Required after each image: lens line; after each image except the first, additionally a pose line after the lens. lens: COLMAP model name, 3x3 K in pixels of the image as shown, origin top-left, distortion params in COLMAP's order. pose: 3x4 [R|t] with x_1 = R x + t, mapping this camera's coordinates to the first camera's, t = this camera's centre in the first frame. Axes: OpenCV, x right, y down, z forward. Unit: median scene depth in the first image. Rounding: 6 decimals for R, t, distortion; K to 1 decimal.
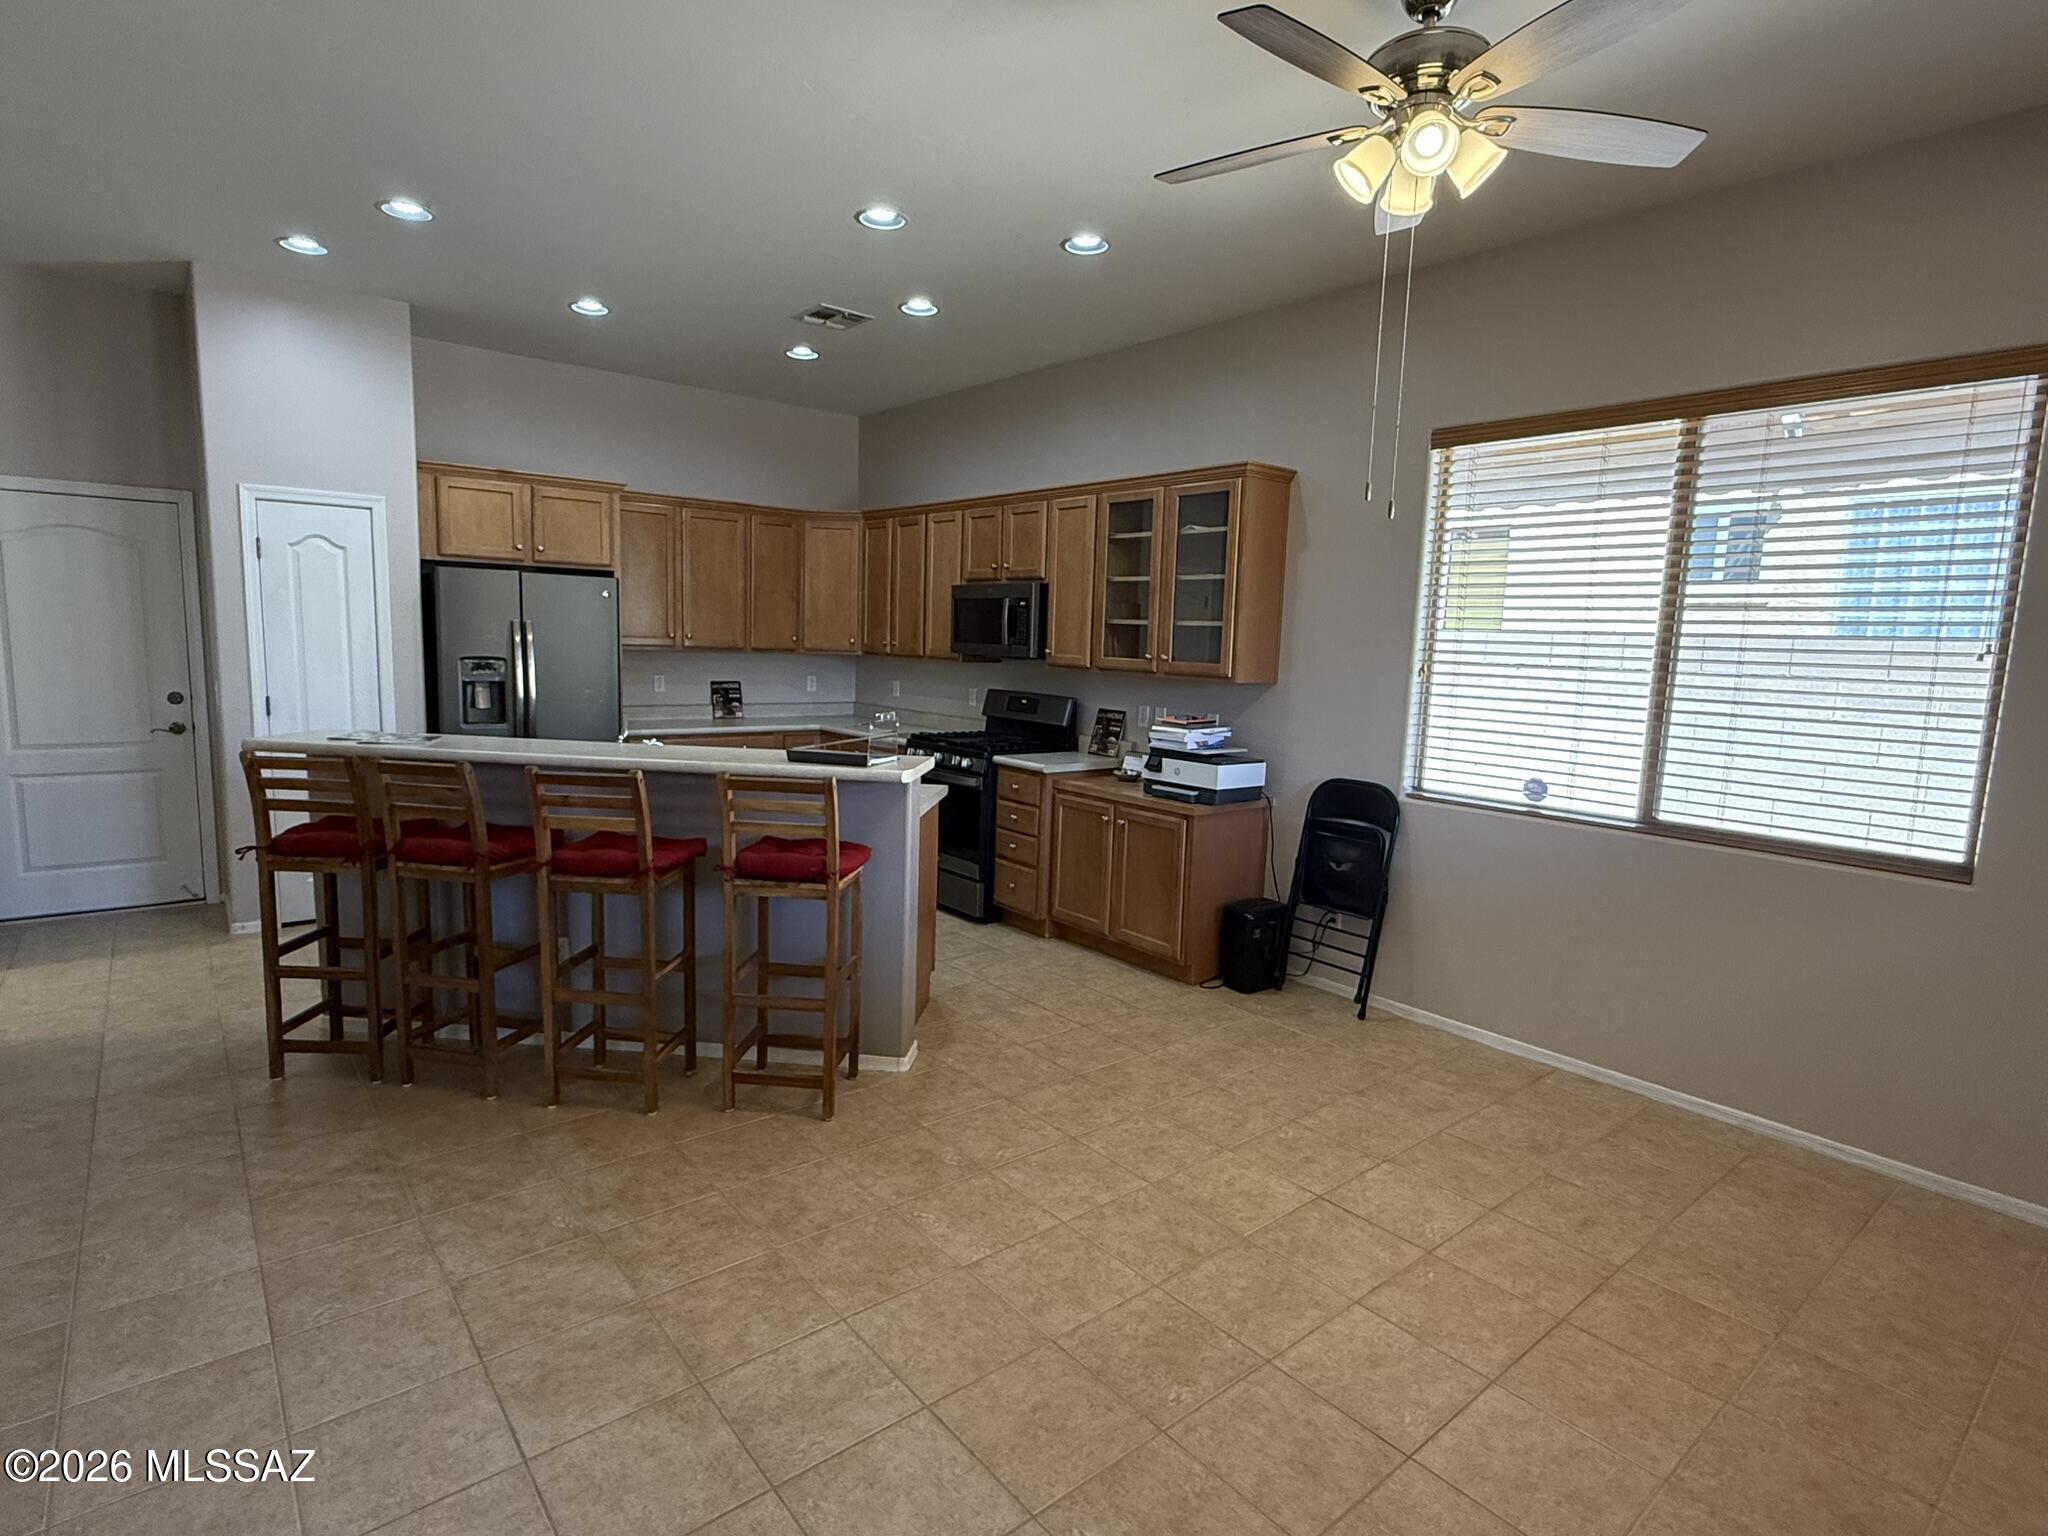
lens RADIAL K [[1044.5, 0, 1021.4], [0, 1044.5, 761.5], [0, 0, 1]] dist [0.011832, -0.002381]
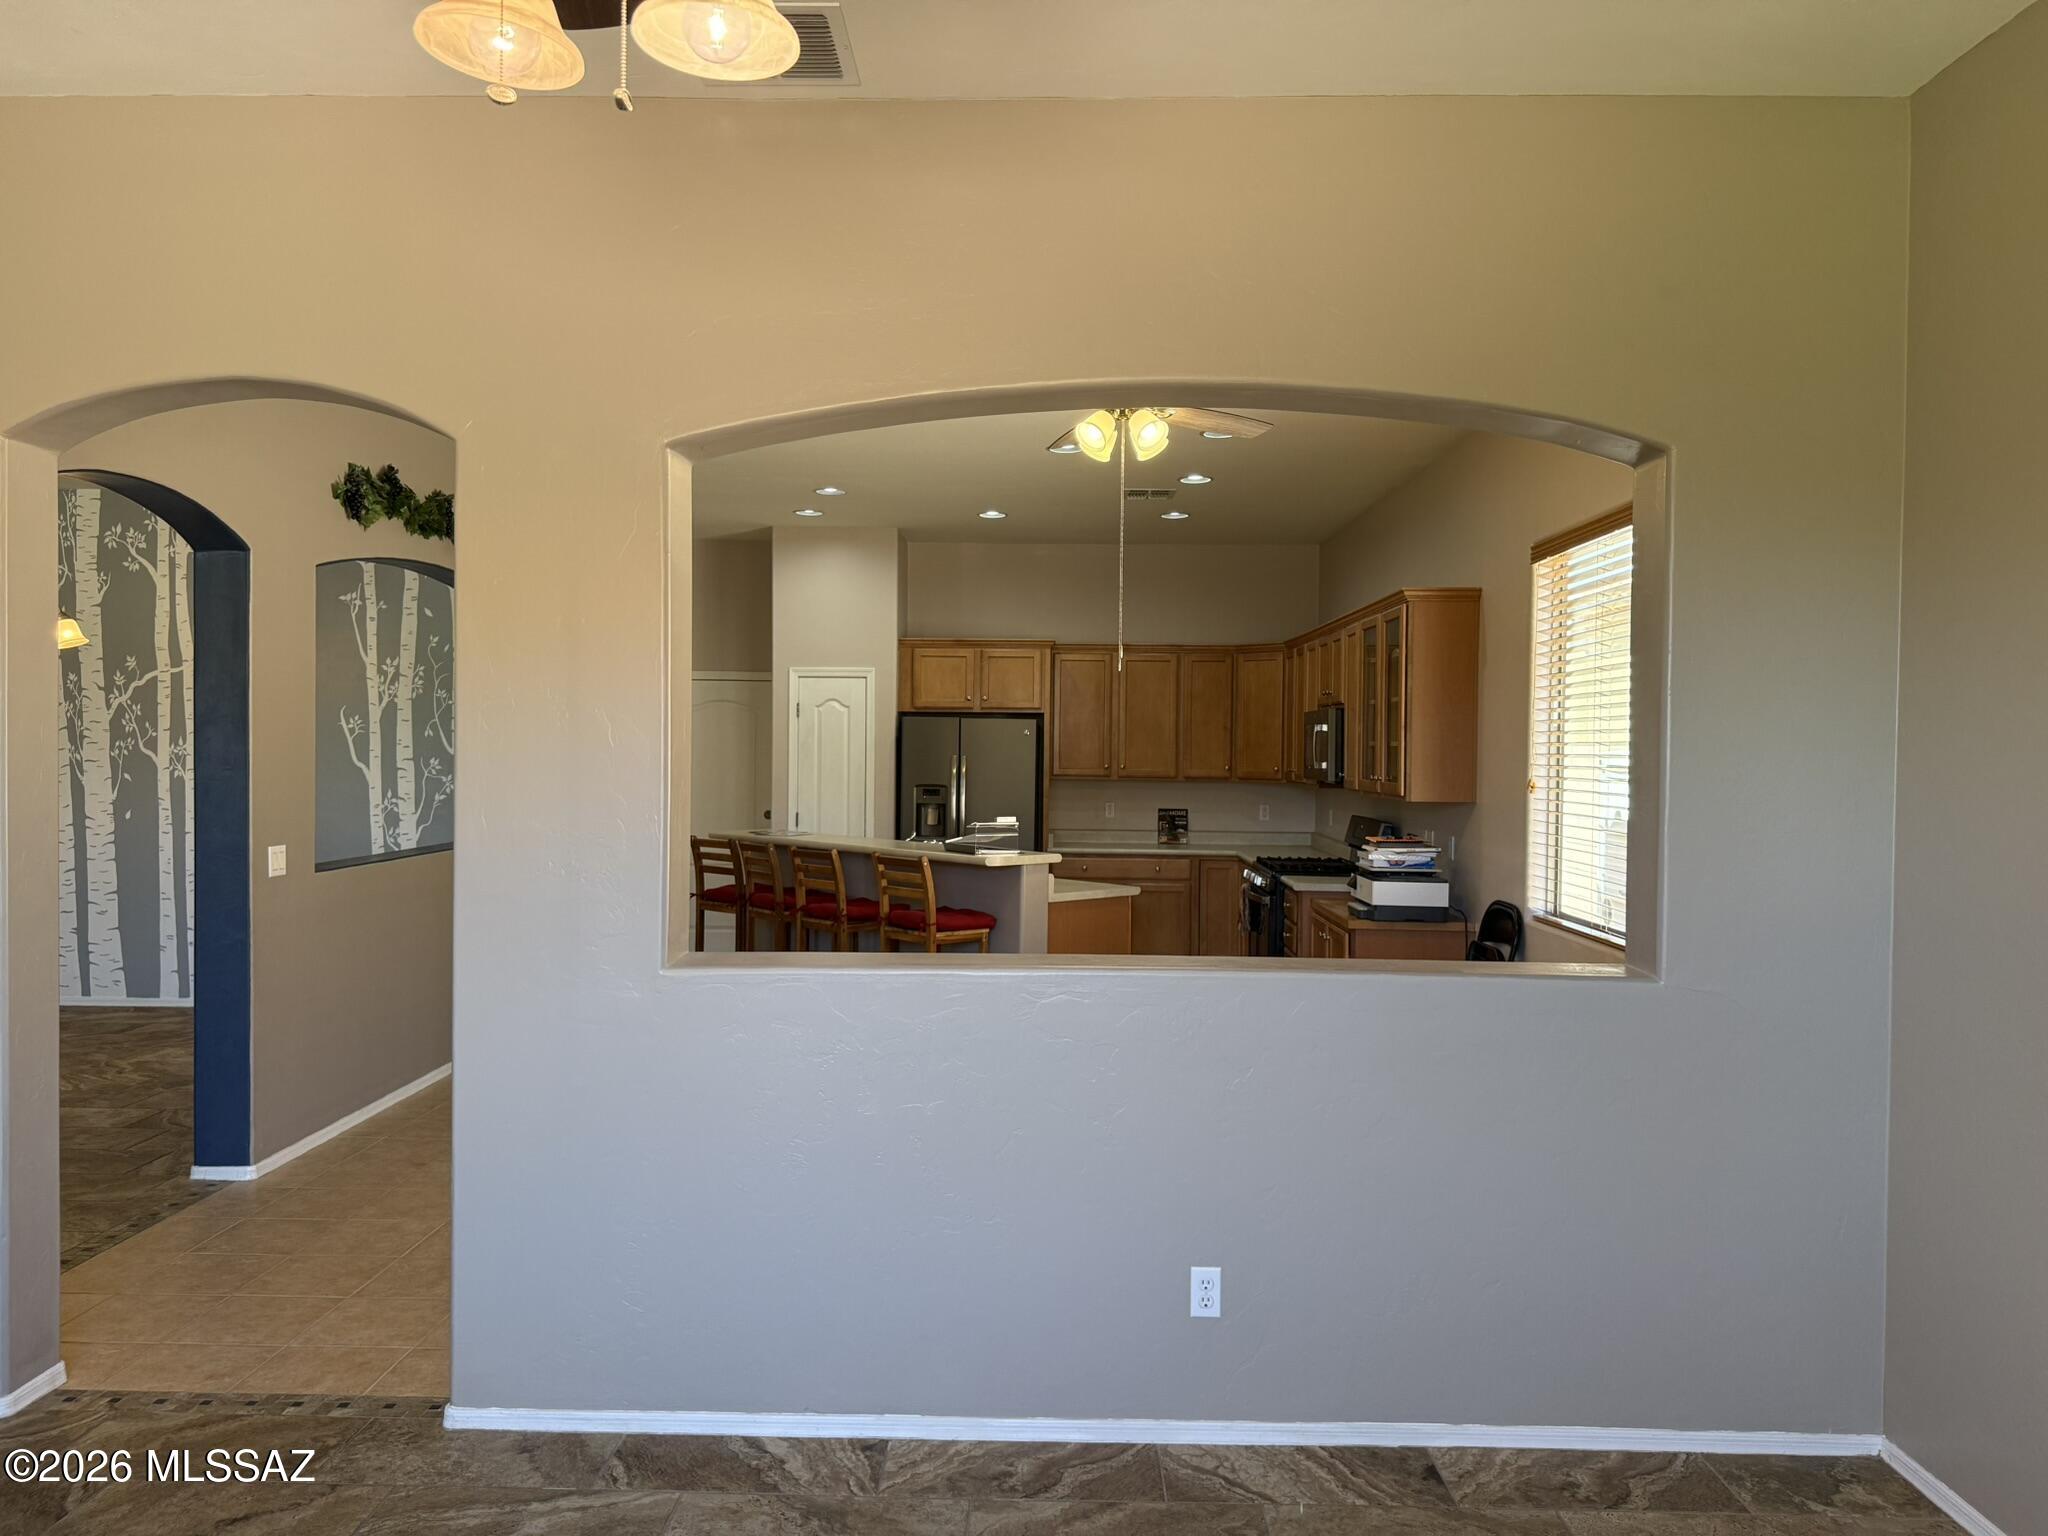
lens RADIAL K [[1430.8, 0, 1024.2], [0, 1430.8, 770.1], [0, 0, 1]] dist [0.038387, -0.043077]
pose [[0.764964, -0.013645, -0.643929, 0.703682], [-0.064677, 0.993095, -0.097878, 0.046855], [0.640818, 0.116521, 0.758799, -0.258527]]
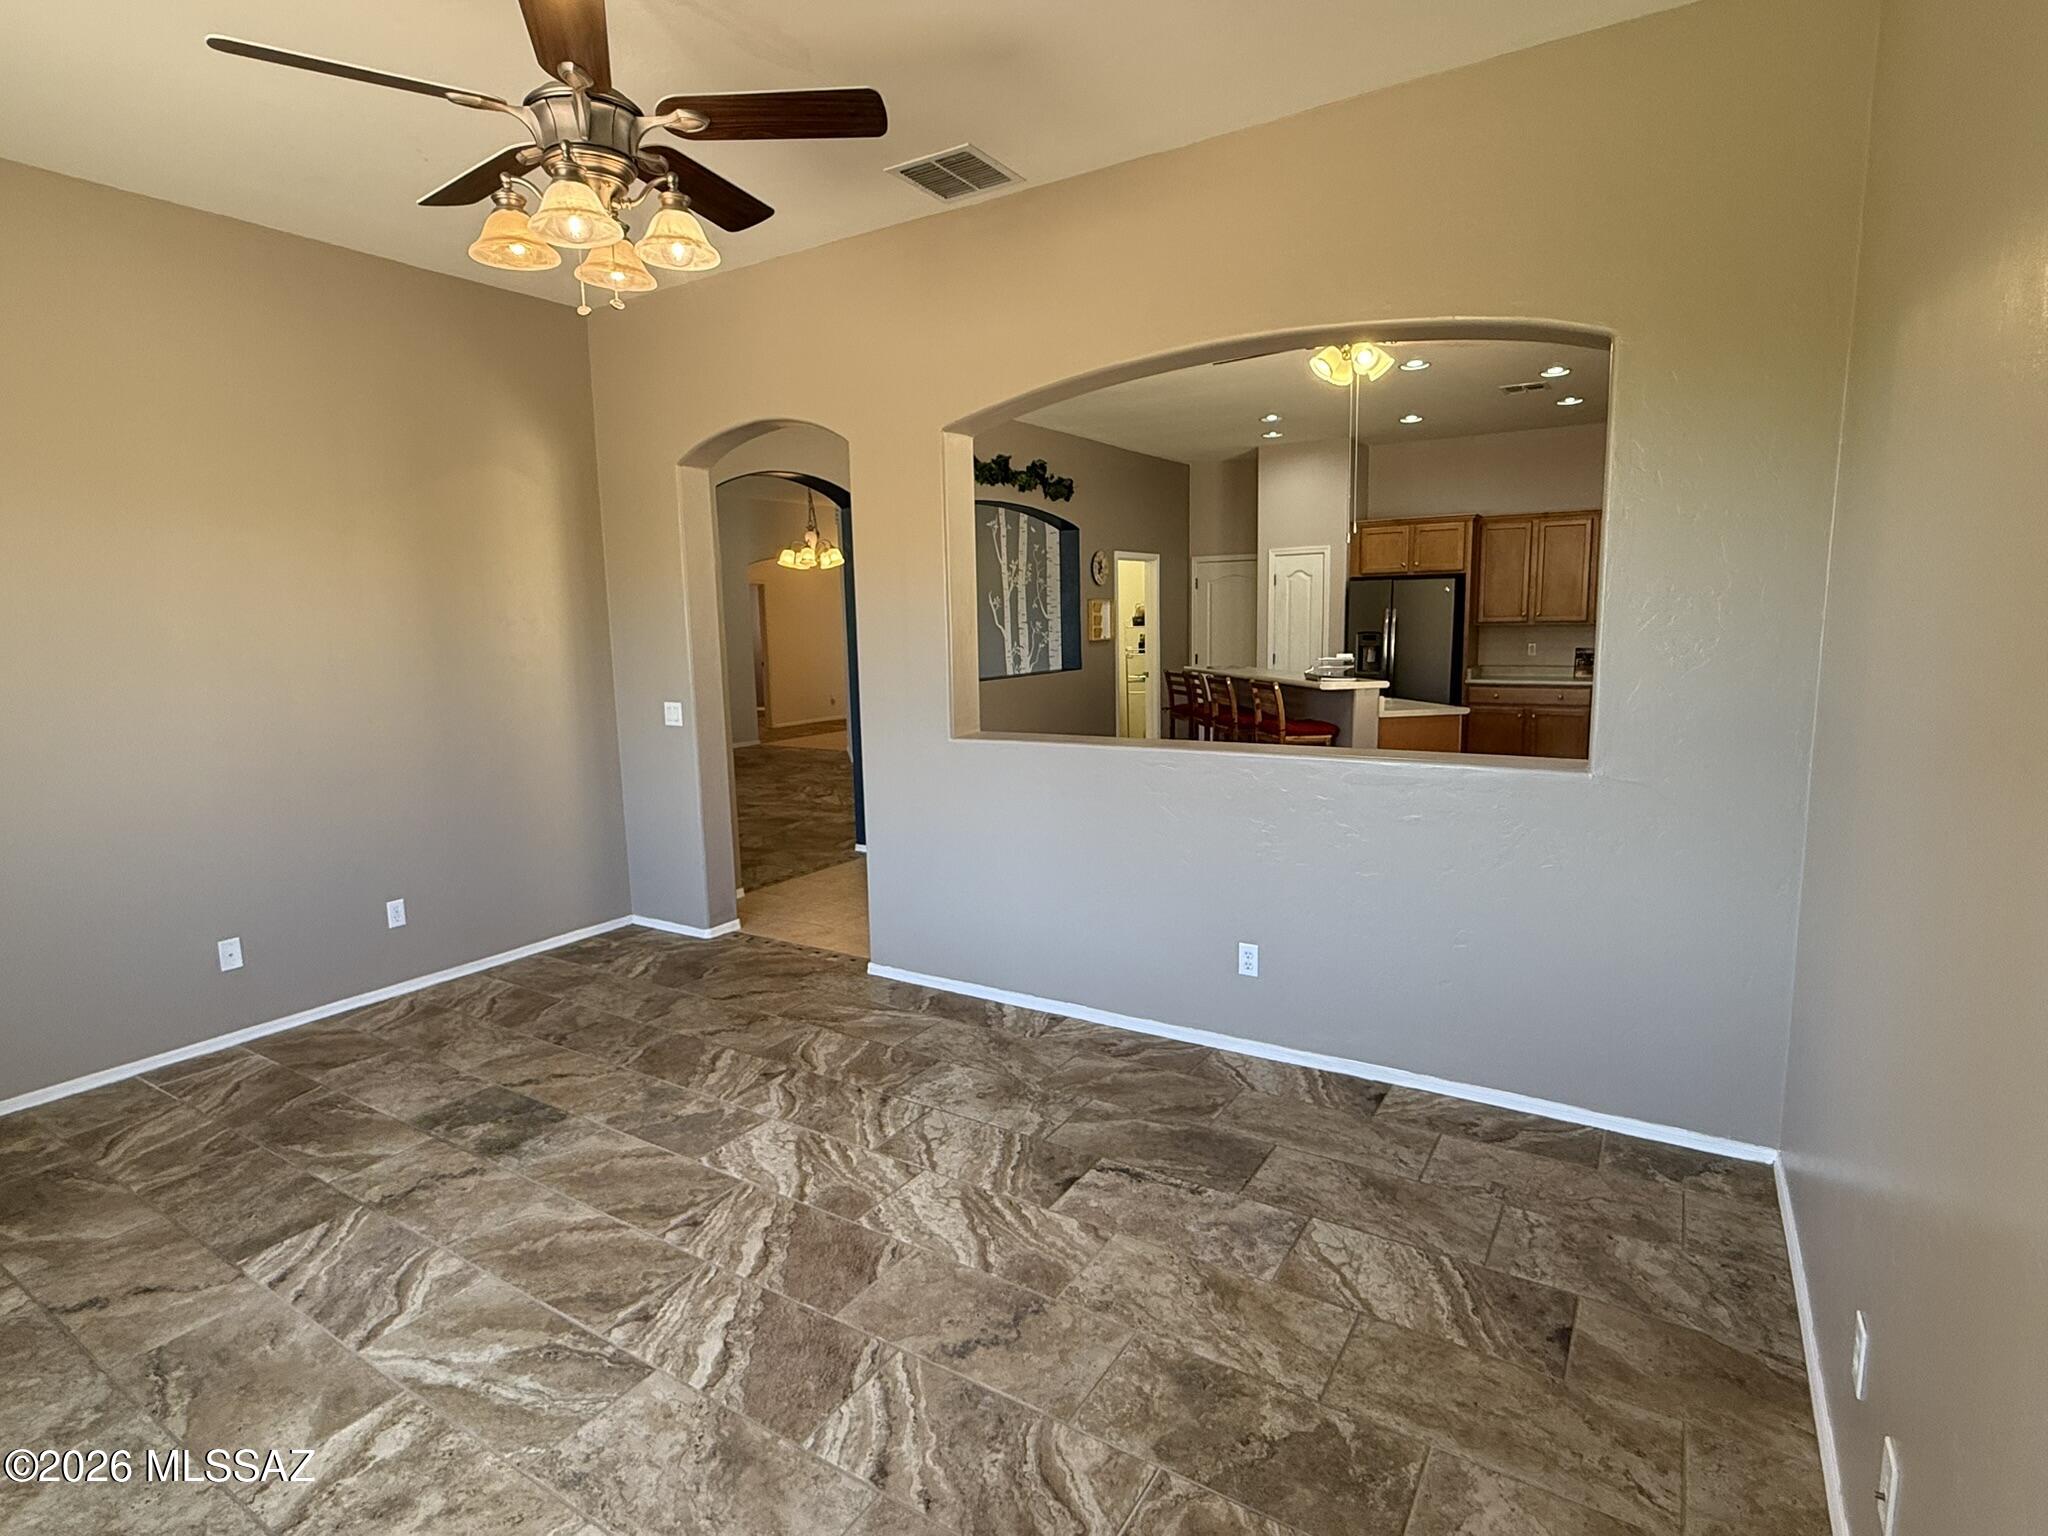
lens RADIAL K [[1044.5, 0, 1031.6], [0, 1044.5, 761.2], [0, 0, 1]] dist [0.011832, -0.002381]
pose [[0.326814, 0.093418, -0.940460, 0.946478], [-0.083074, 0.994091, 0.069877, 0.038074], [0.941431, 0.055291, 0.332643, -0.085589]]
